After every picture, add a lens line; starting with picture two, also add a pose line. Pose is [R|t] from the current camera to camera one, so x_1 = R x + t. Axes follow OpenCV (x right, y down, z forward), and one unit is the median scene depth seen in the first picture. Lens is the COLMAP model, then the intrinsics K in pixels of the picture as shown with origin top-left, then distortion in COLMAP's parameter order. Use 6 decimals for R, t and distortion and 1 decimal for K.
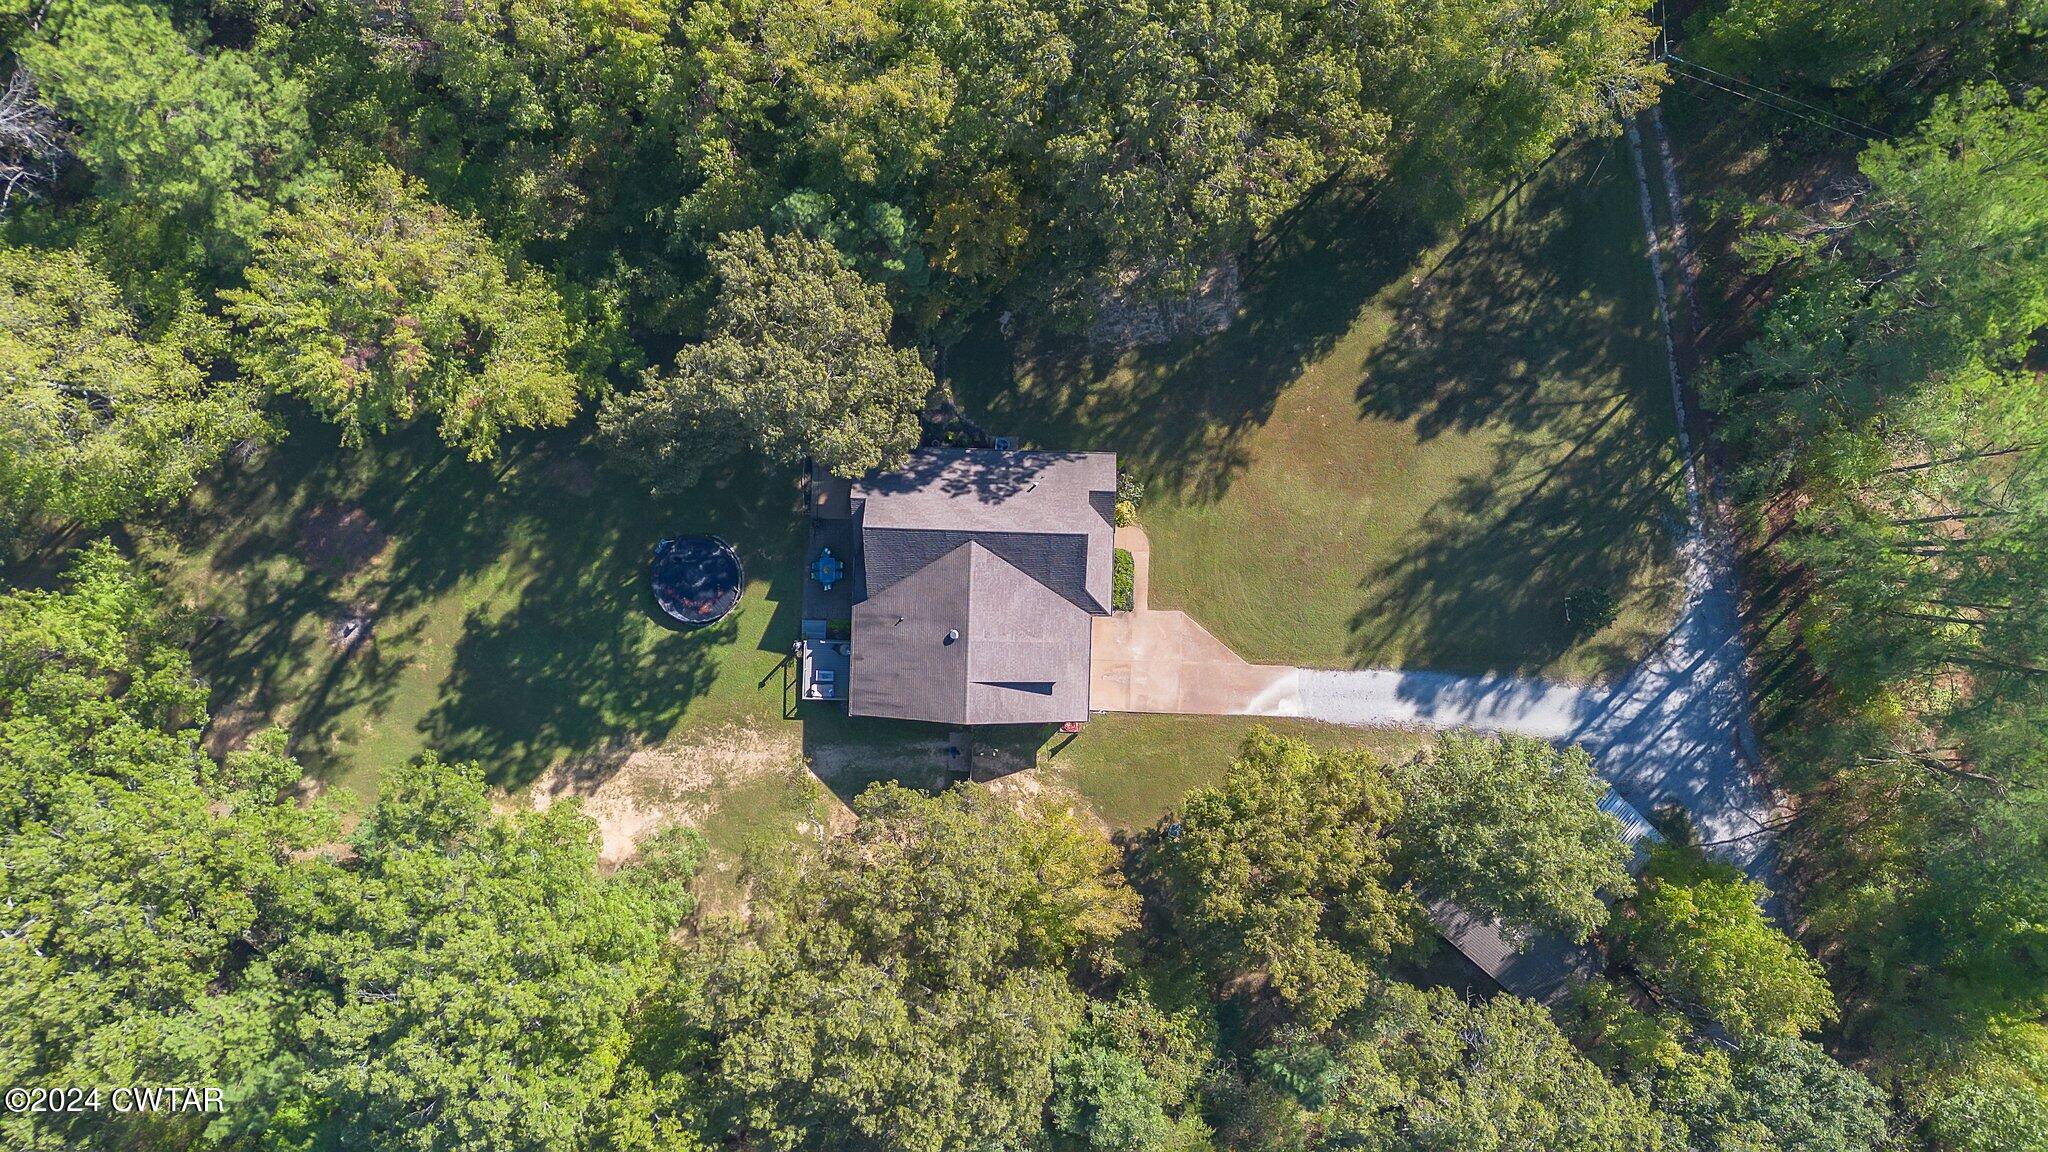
lens RADIAL K [[1406.5, 0, 1024.0], [0, 1406.5, 576.0], [0, 0, 1]] dist [0.114398, -0.238989]
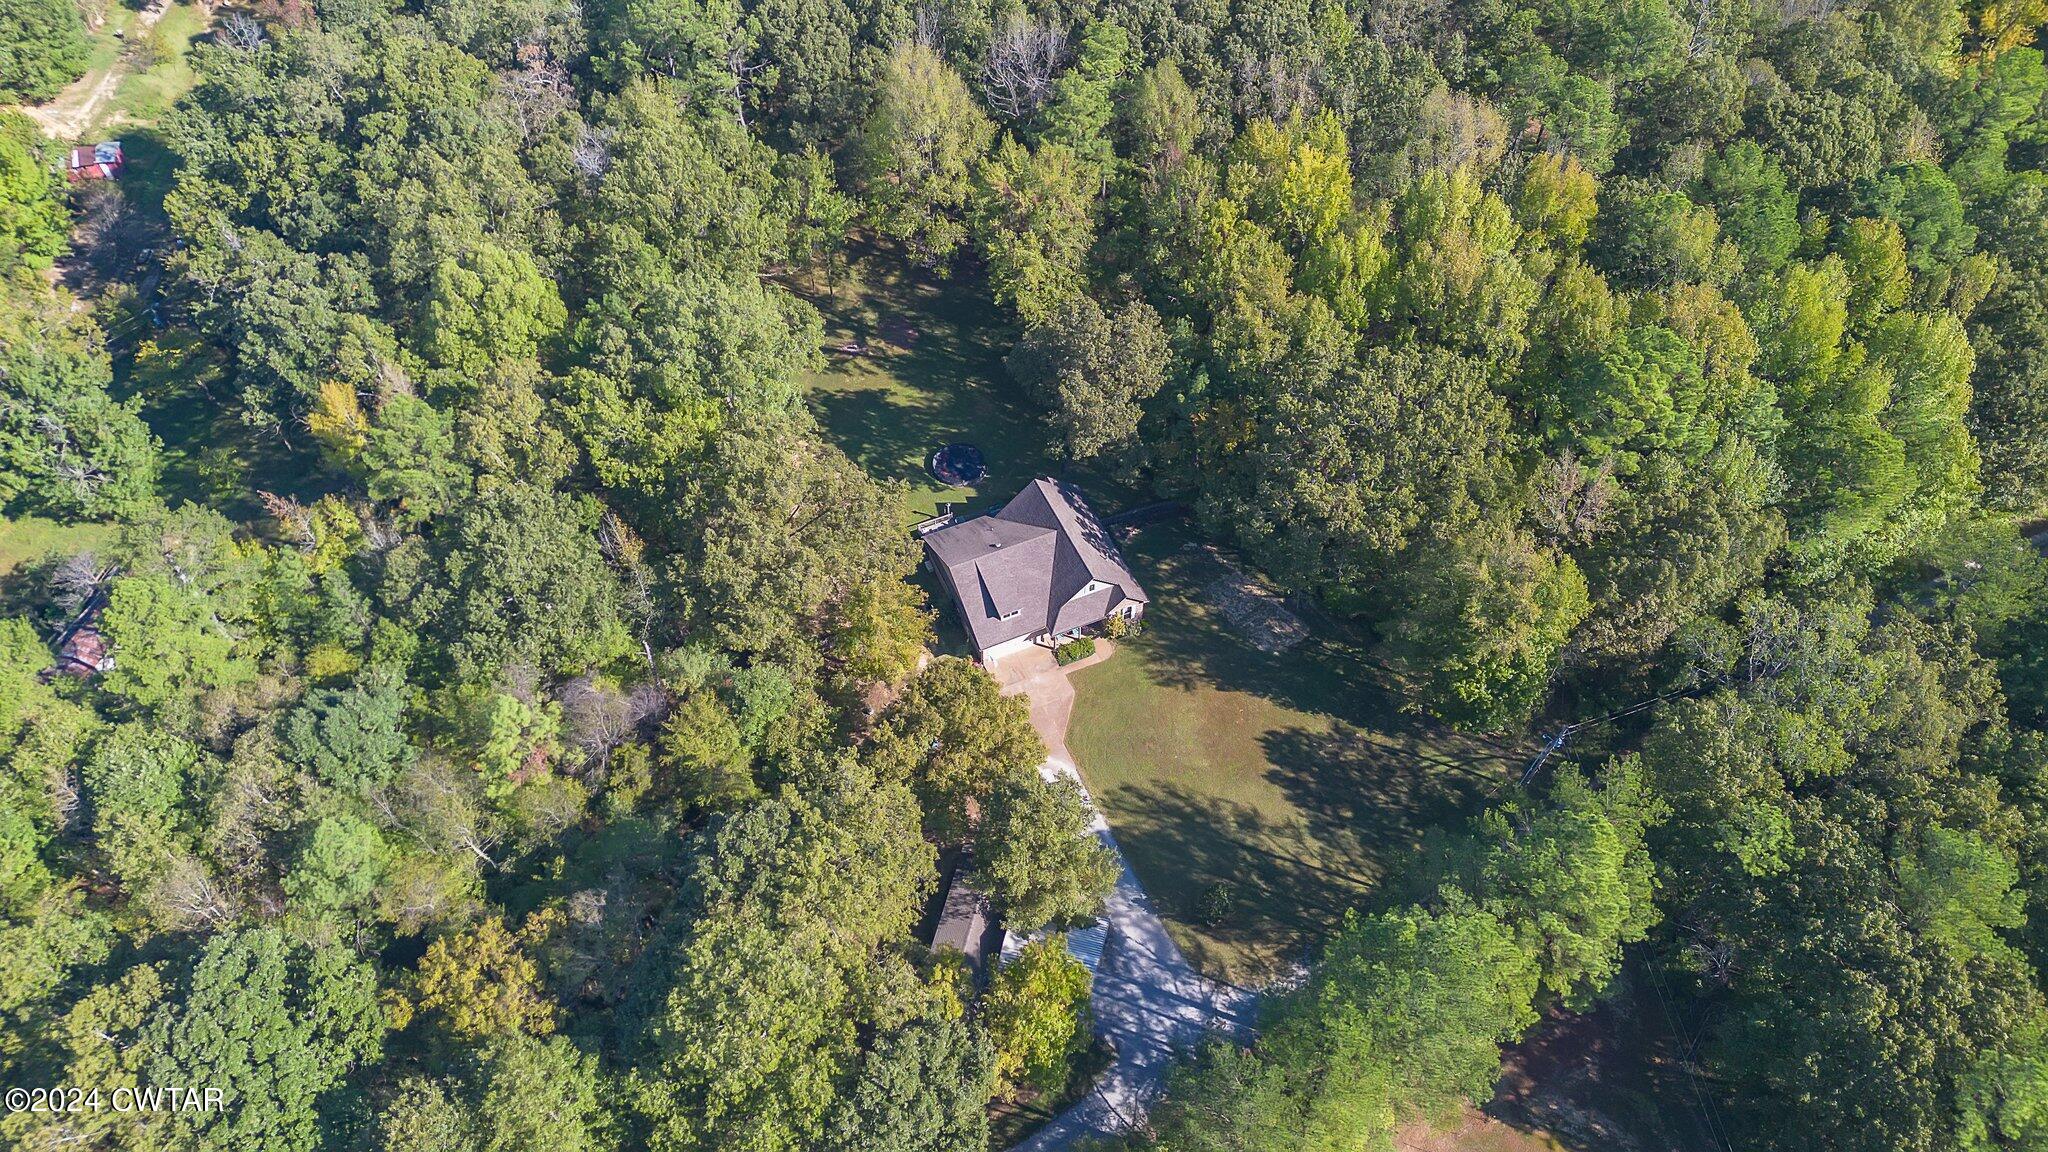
lens RADIAL K [[1406.5, 0, 1024.0], [0, 1406.5, 576.0], [0, 0, 1]] dist [0.114398, -0.238989]
pose [[0.427962, 0.720007, -0.546296, 0.796713], [-0.903706, 0.332332, -0.269946, 0.426916], [-0.012812, 0.609218, 0.792899, -0.214800]]
